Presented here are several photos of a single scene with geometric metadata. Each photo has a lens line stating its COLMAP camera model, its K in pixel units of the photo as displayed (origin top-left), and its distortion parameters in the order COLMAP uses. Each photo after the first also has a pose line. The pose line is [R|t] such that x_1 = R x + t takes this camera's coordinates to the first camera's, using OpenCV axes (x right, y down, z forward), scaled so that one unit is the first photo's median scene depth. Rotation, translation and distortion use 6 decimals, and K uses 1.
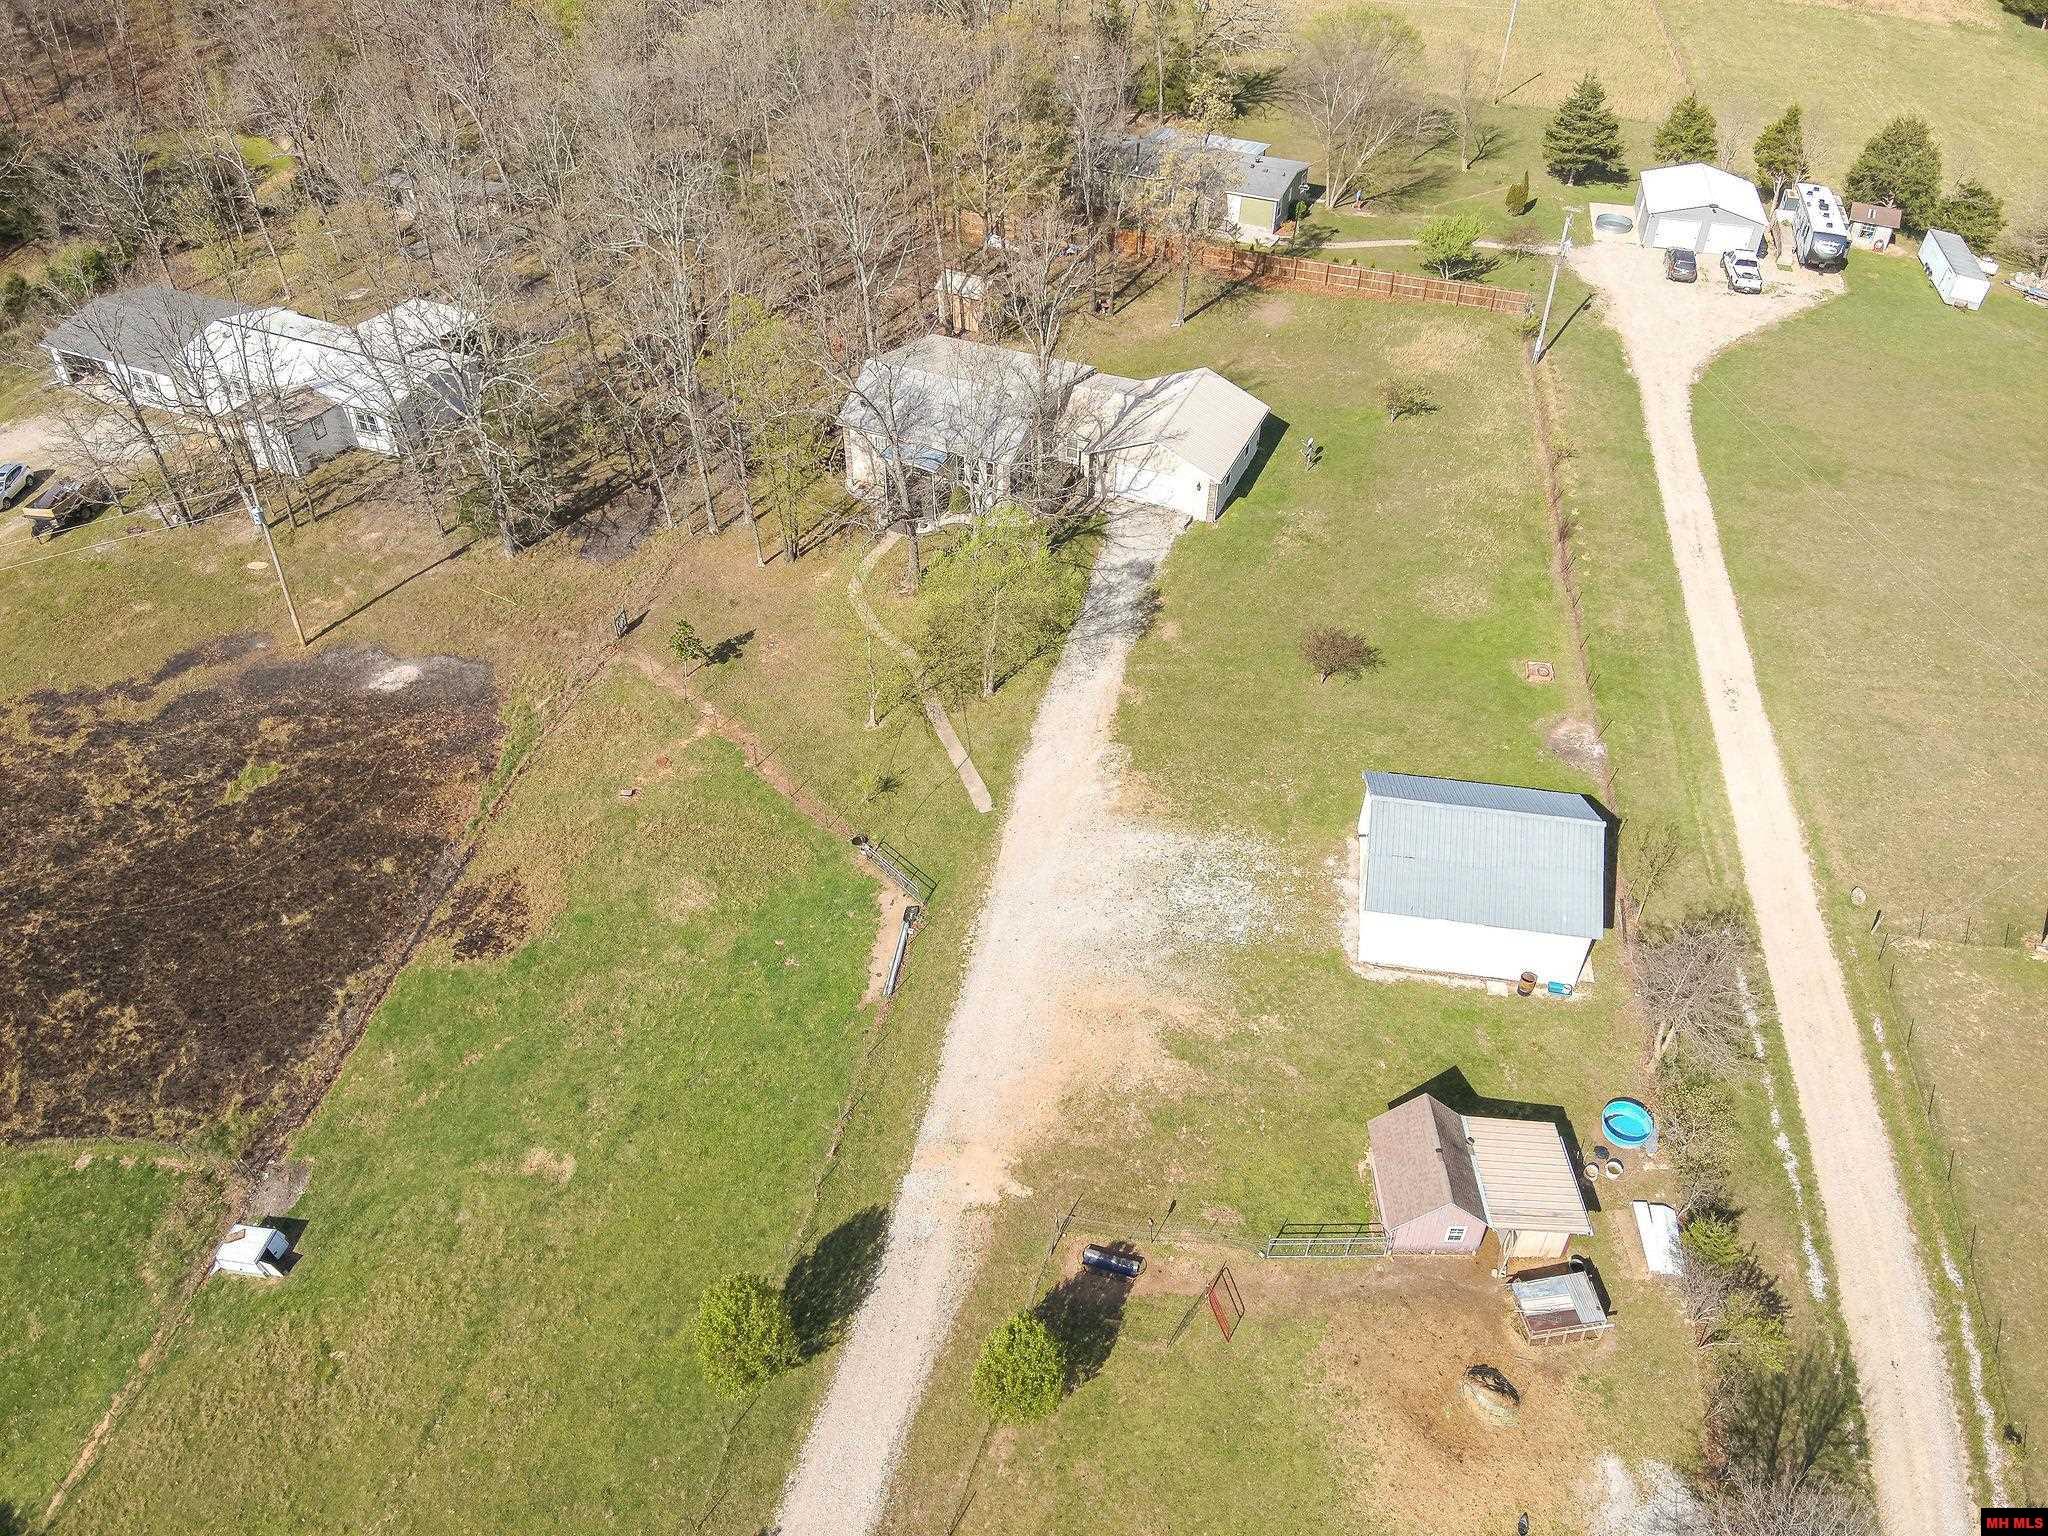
lens RADIAL K [[1470.5, 0, 1036.8], [0, 1470.5, 774.1], [0, 0, 1]] dist [0.133291, -0.256374]
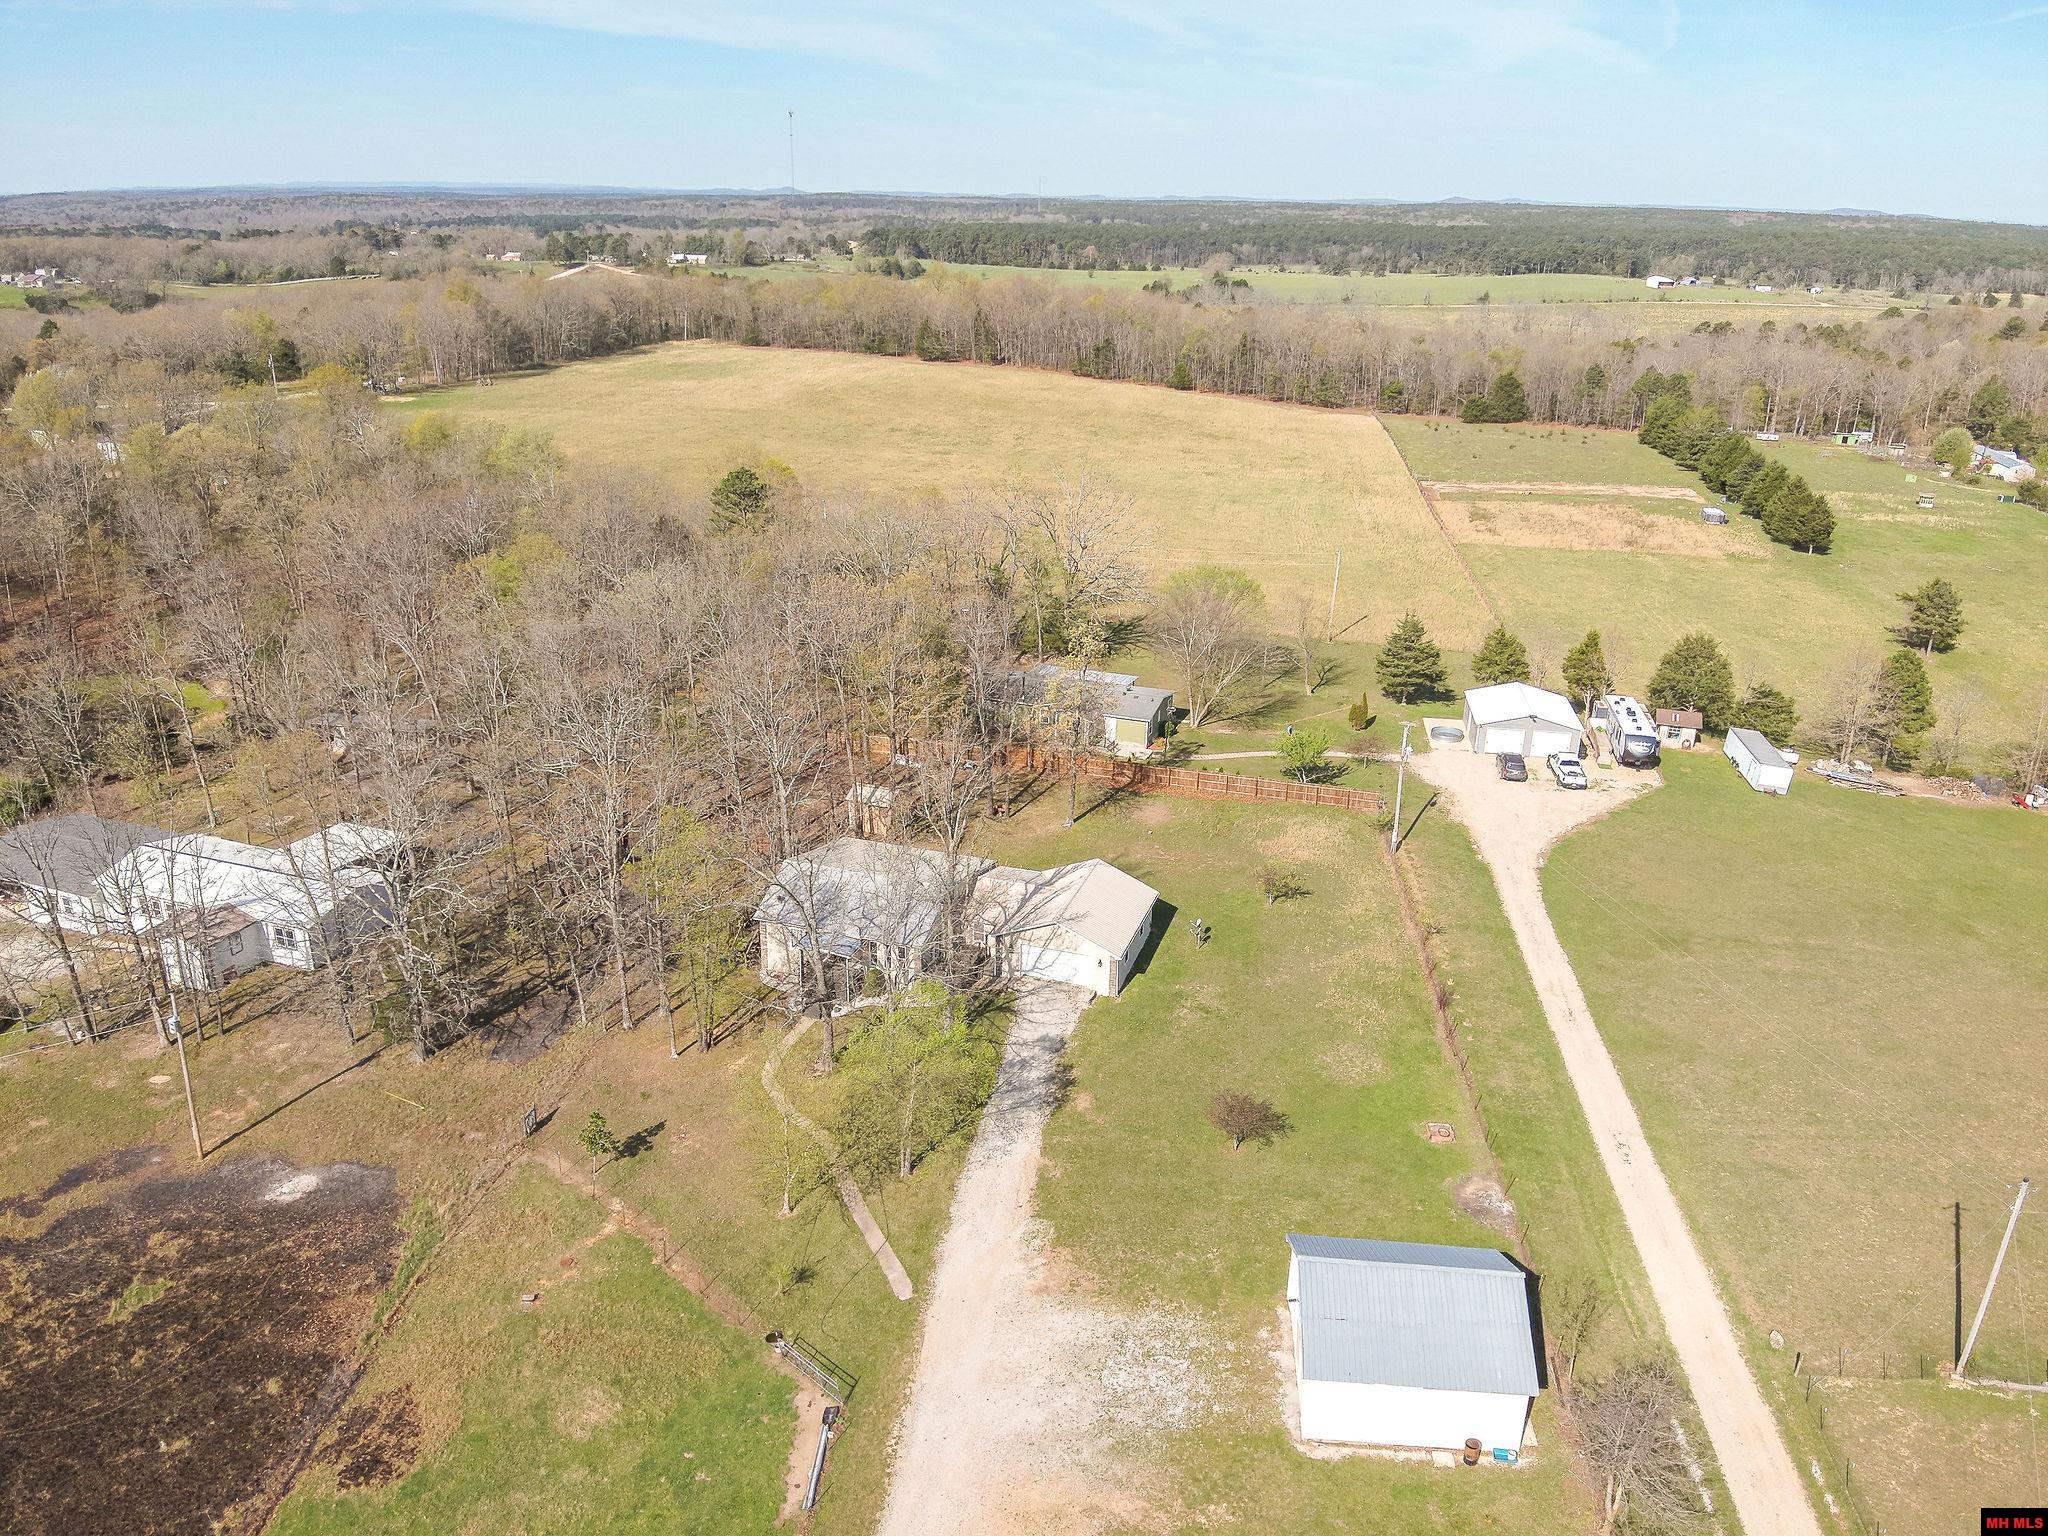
lens RADIAL K [[1478.7, 0, 1022.8], [0, 1478.7, 756.7], [0, 0, 1]] dist [0.138010, -0.257032]
pose [[0.997379, -0.020379, 0.069429, -0.016852], [0.042967, 0.938838, -0.341669, 0.027242], [-0.058220, 0.343757, 0.937252, -0.044742]]
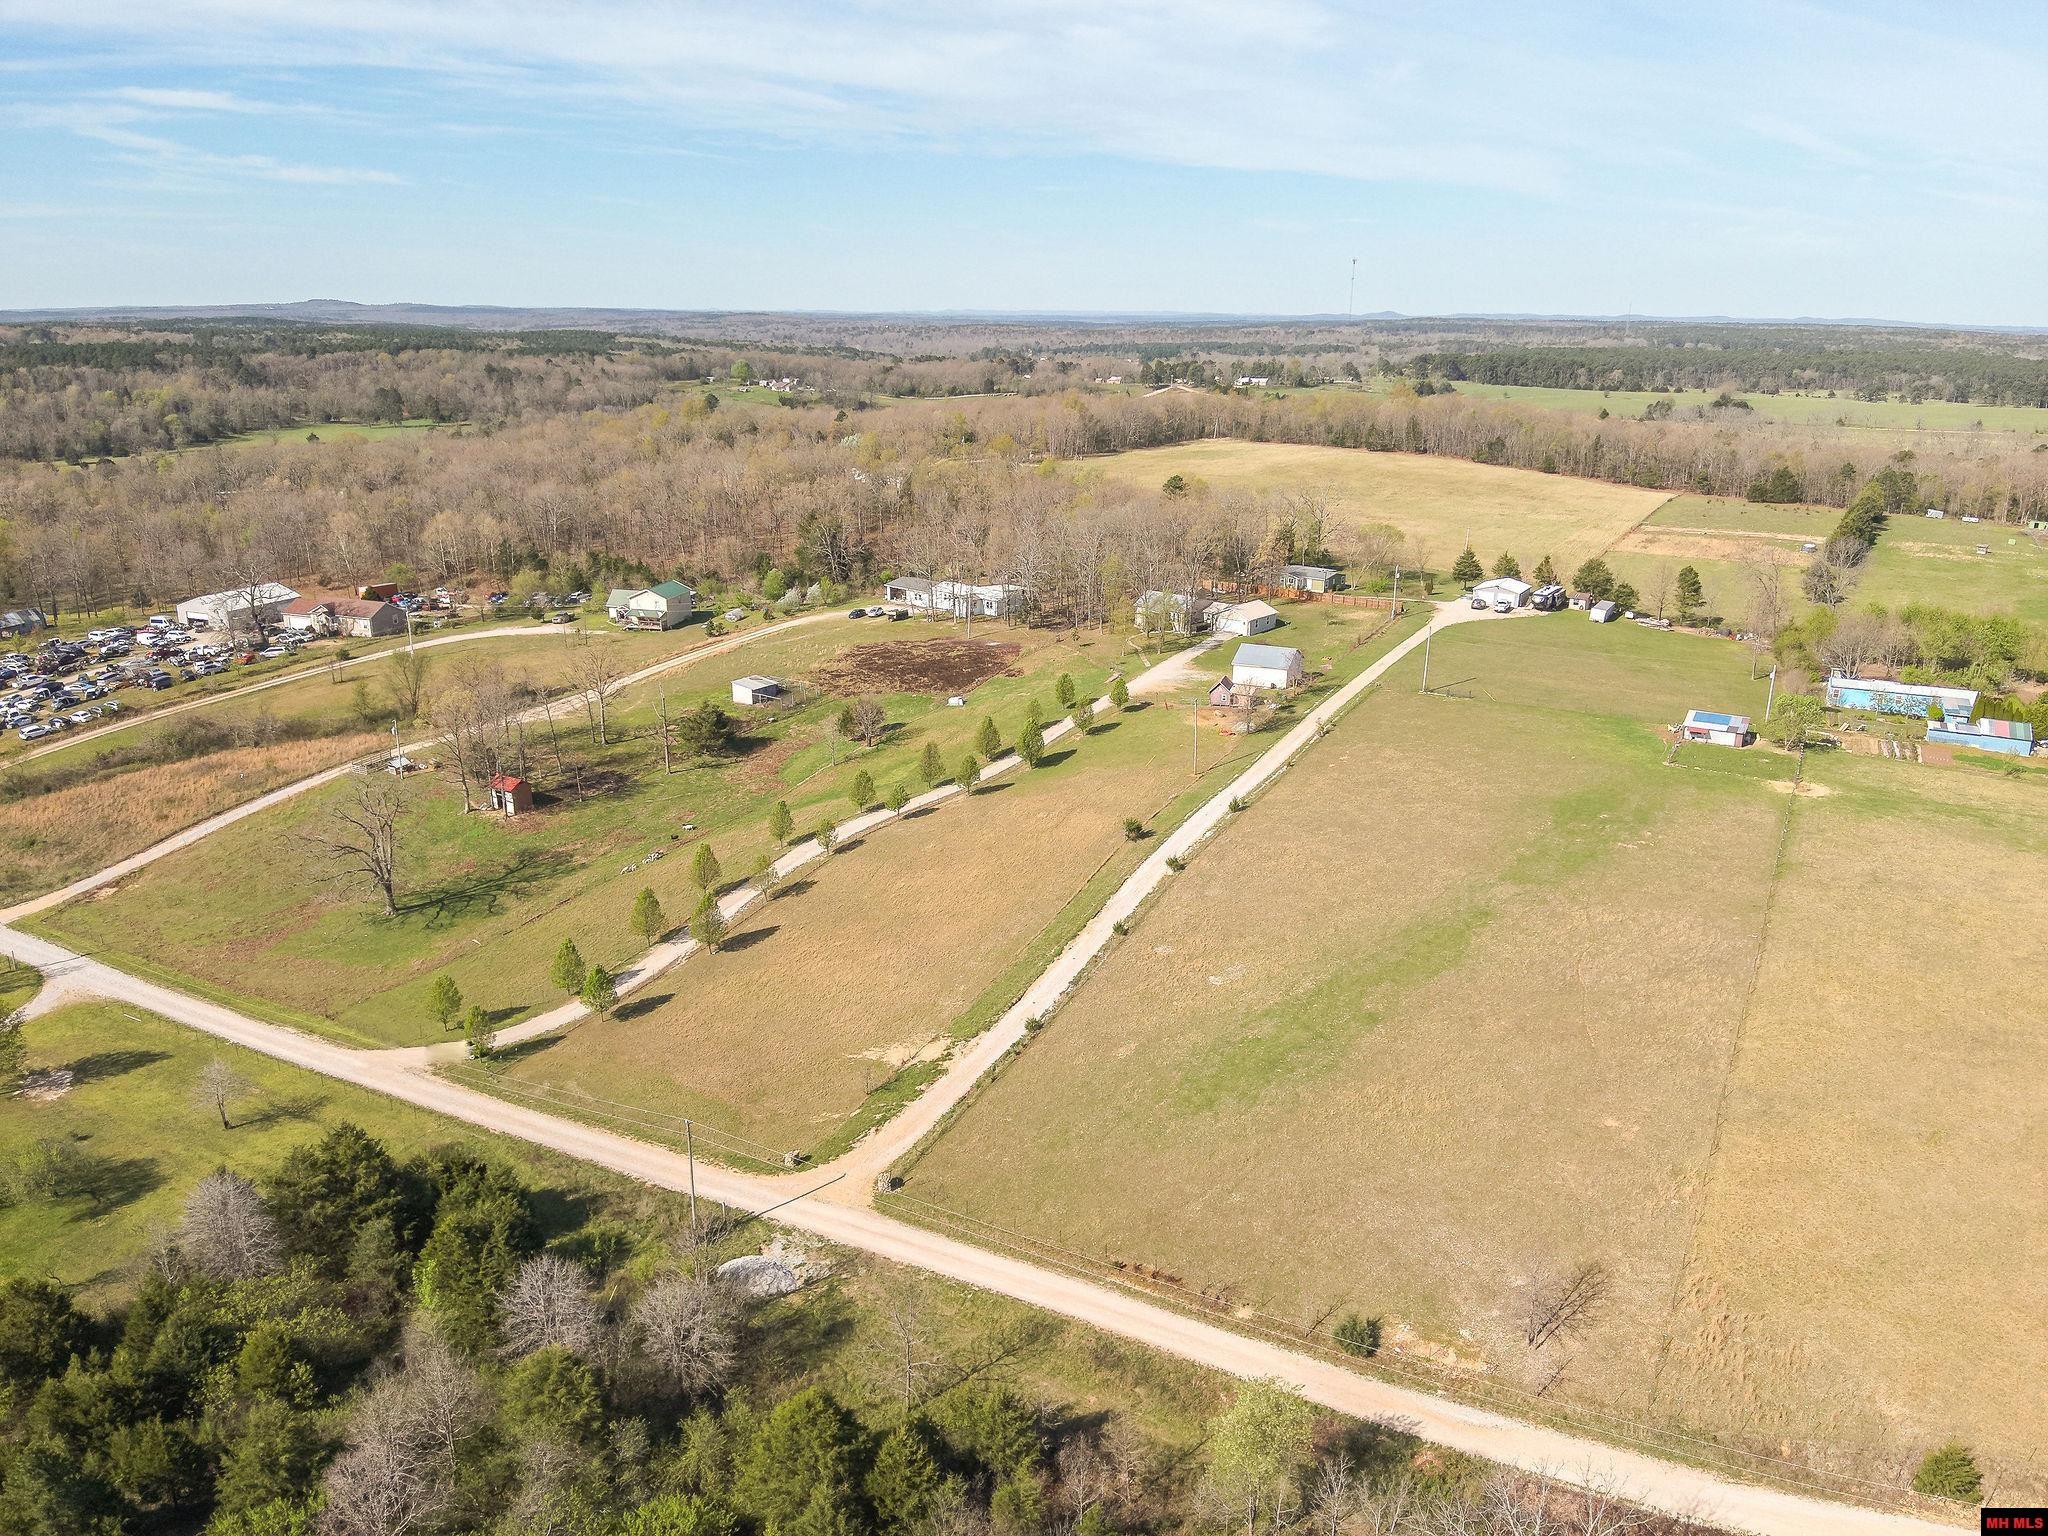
lens RADIAL K [[1478.7, 0, 1022.8], [0, 1478.7, 756.7], [0, 0, 1]] dist [0.138010, -0.257032]
pose [[0.954026, 0.085965, -0.287131, 0.648254], [-0.196279, 0.903184, -0.381751, 1.482985], [0.226515, 0.420558, 0.878534, -1.903590]]
